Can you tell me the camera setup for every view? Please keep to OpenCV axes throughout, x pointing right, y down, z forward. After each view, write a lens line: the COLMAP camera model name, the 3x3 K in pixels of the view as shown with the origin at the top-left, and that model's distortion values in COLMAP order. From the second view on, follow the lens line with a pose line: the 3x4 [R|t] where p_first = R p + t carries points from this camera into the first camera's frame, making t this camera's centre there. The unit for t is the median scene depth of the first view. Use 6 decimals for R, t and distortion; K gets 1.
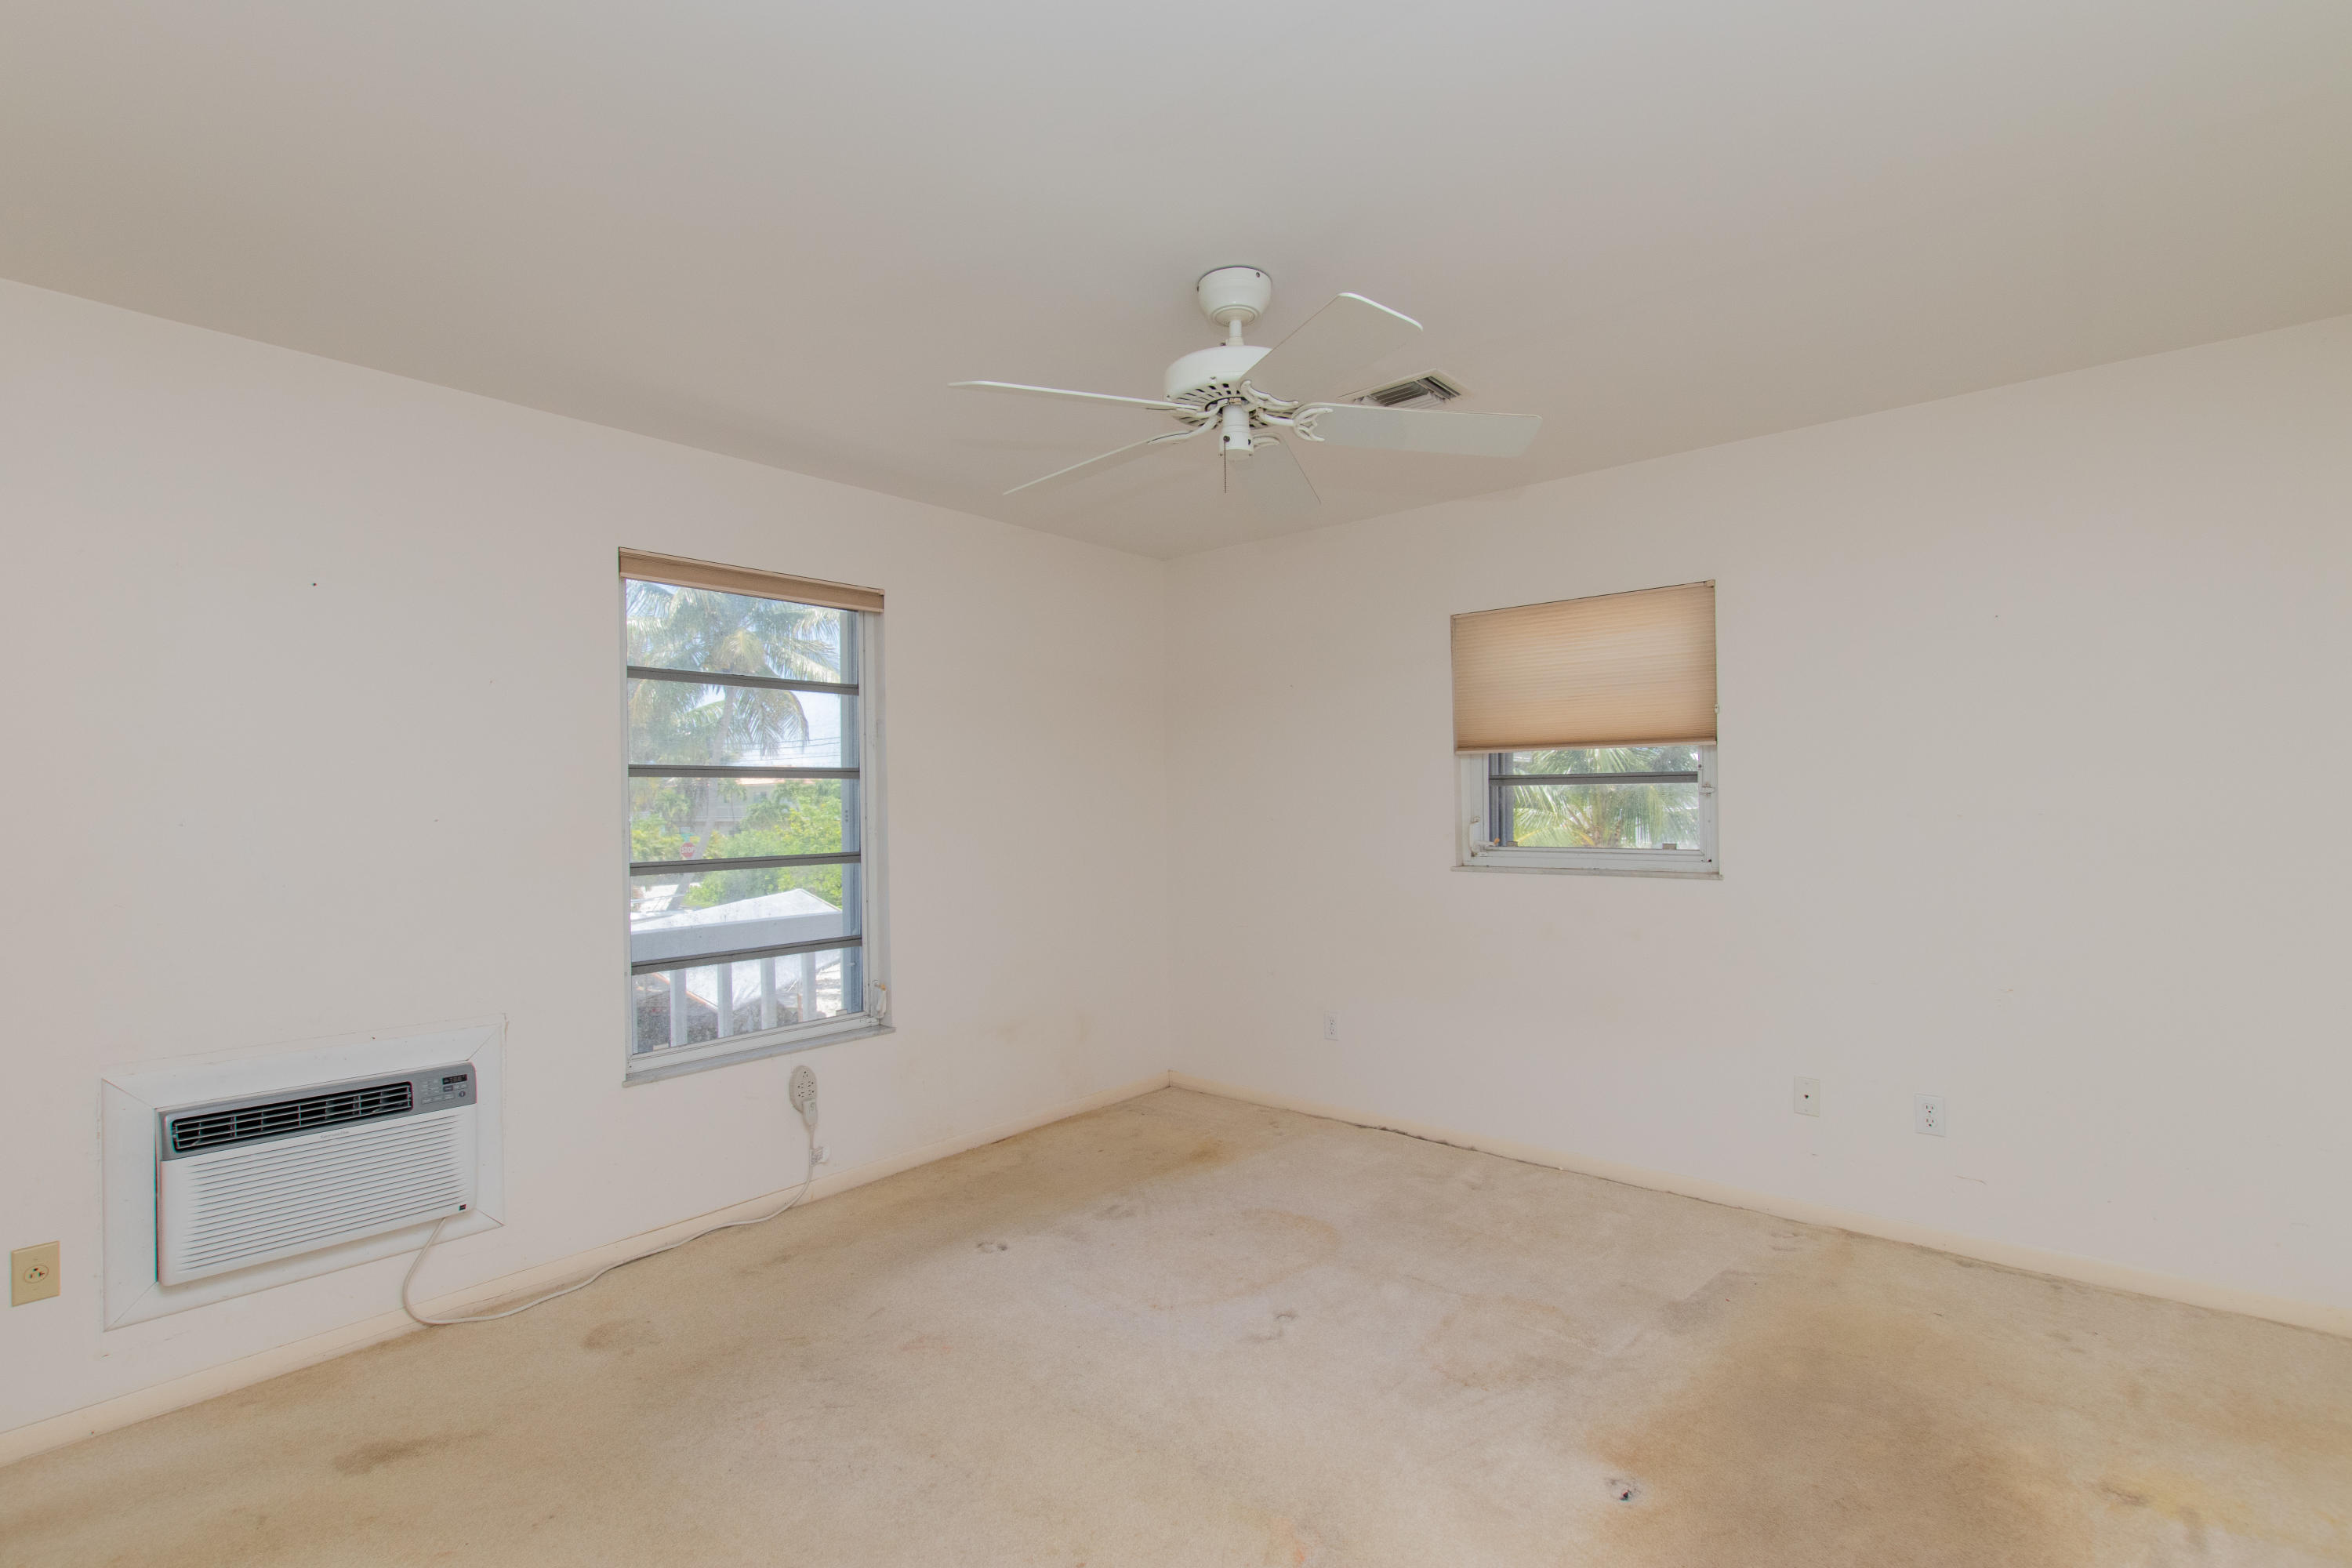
lens RADIAL K [[1072.7, 0, 1182.6], [0, 1072.7, 799.8], [0, 0, 1]] dist [-0.000731, -0.000375]
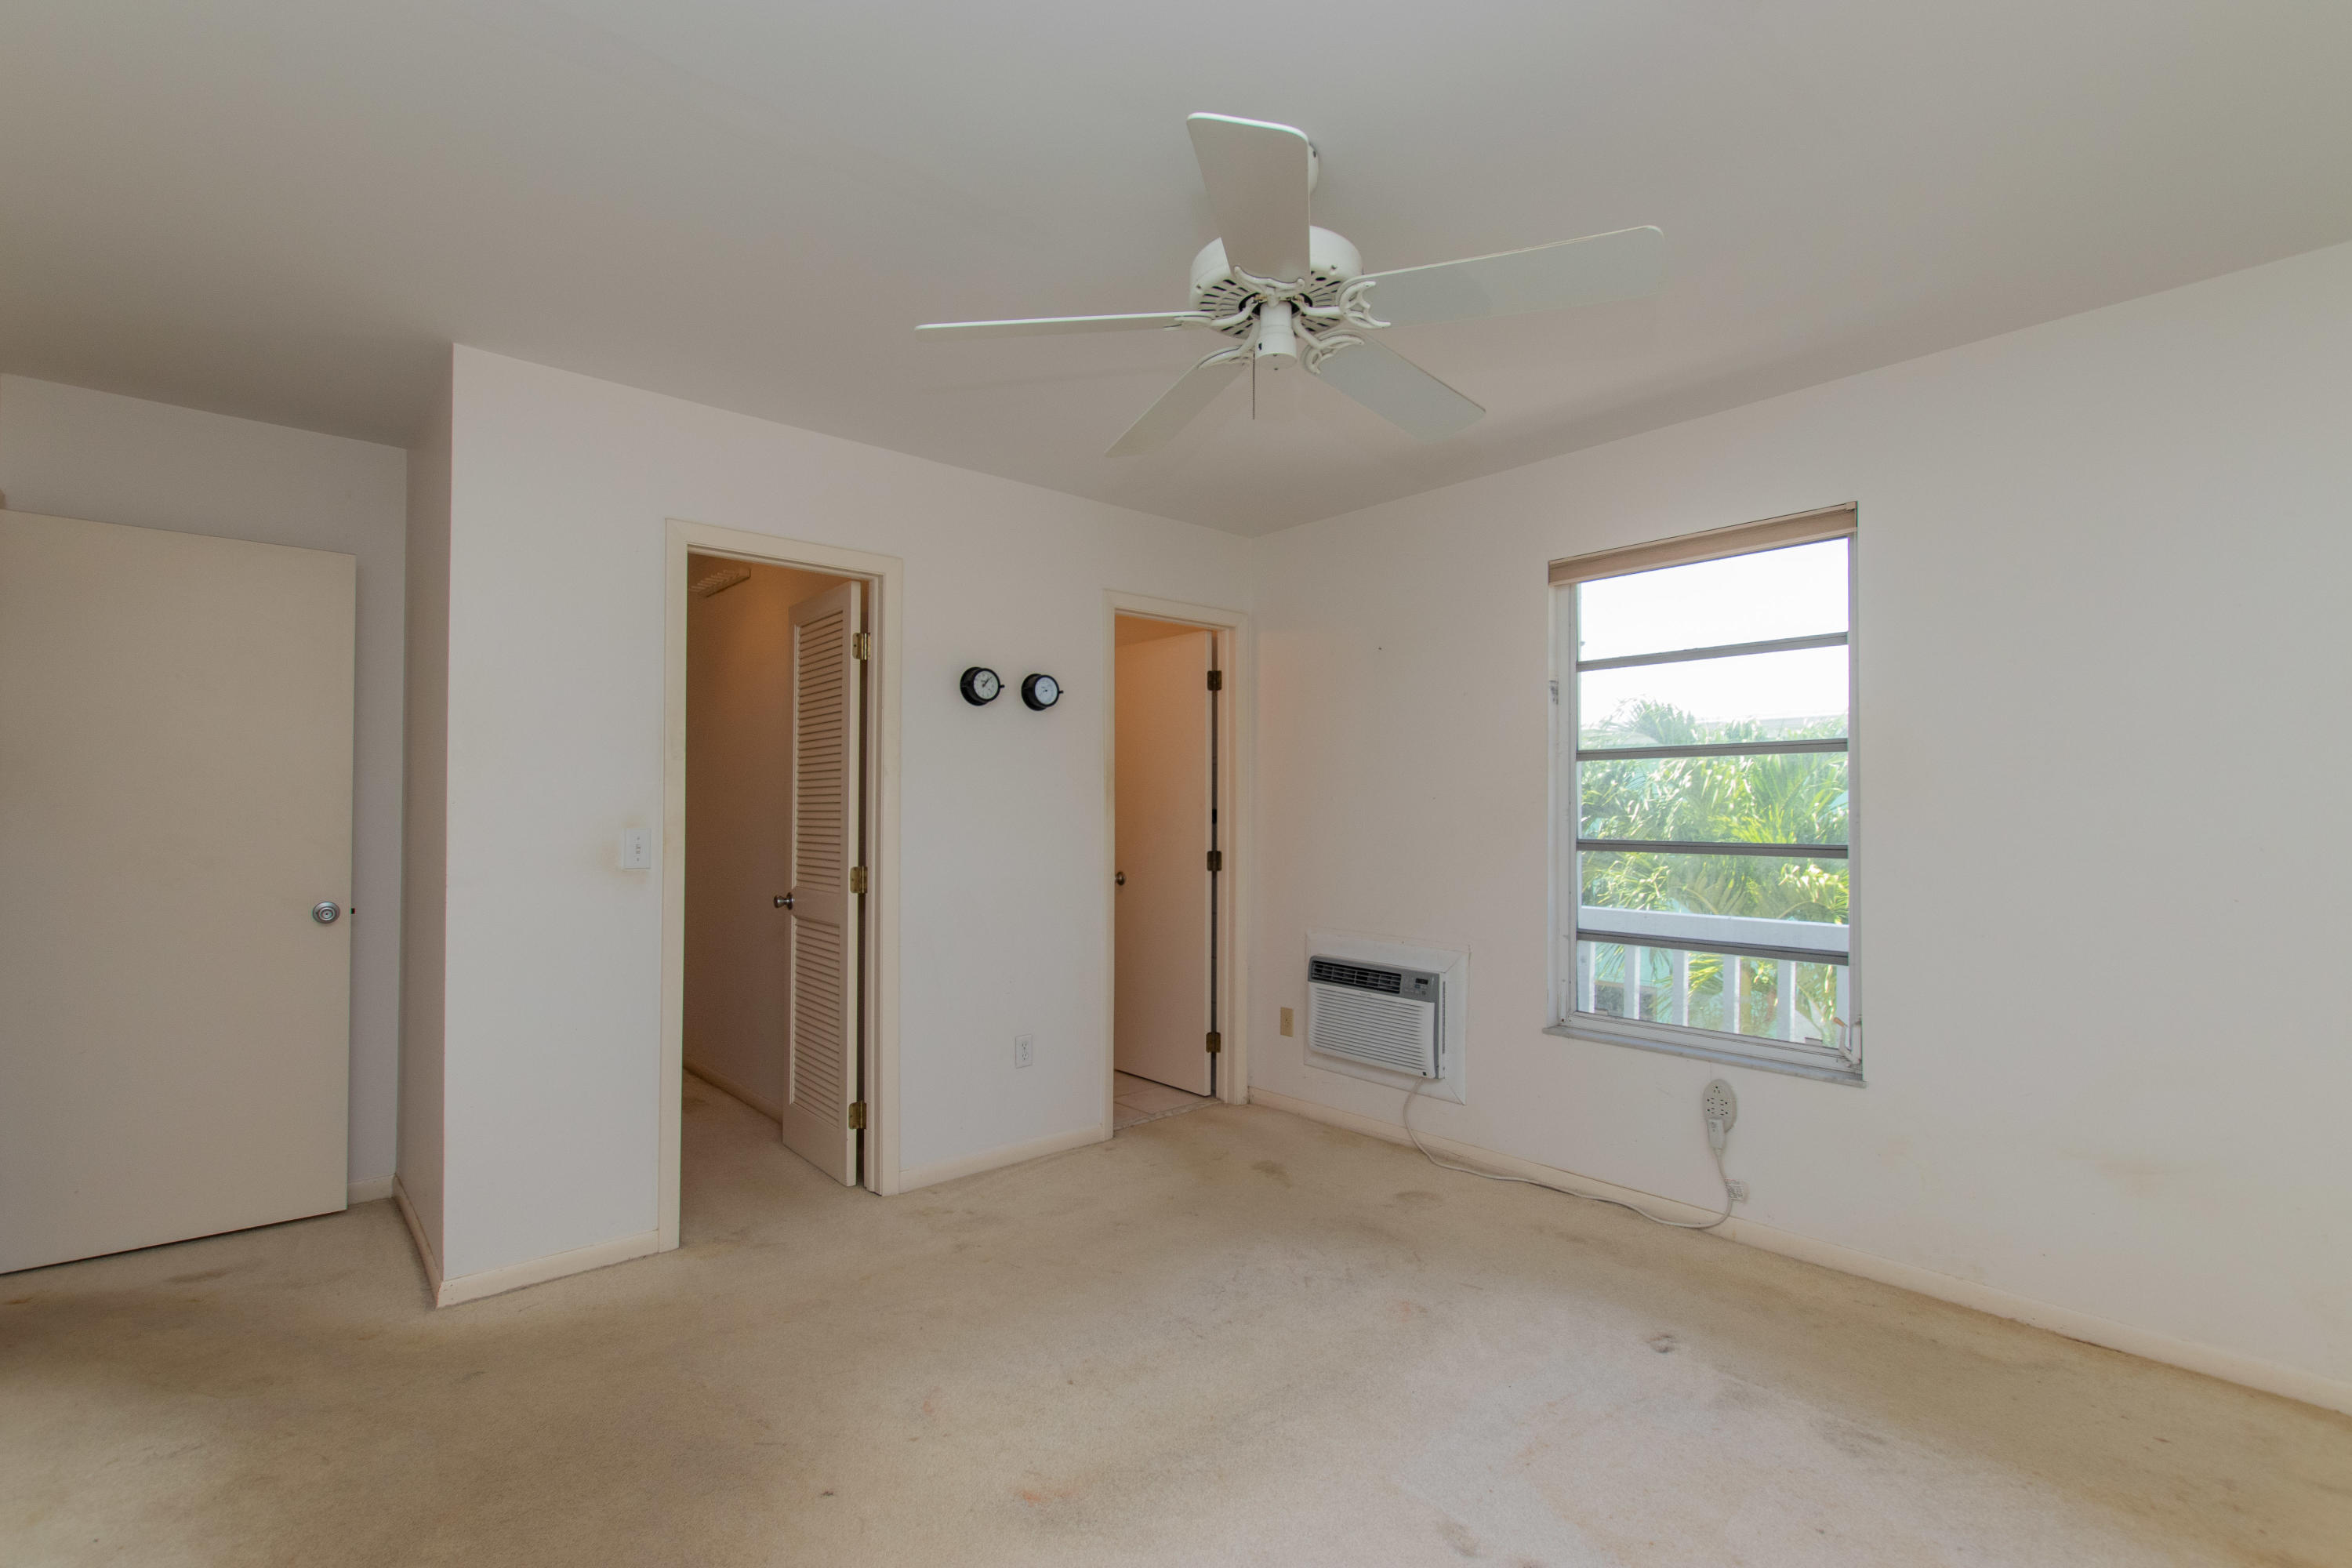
lens RADIAL K [[1072.7, 0, 1182.6], [0, 1072.7, 799.8], [0, 0, 1]] dist [-0.000731, -0.000375]
pose [[-0.162506, -0.008628, -0.986670, 0.654207], [-0.004607, 0.999958, -0.007985, 0.029262], [0.986697, 0.003248, -0.162539, 0.780612]]
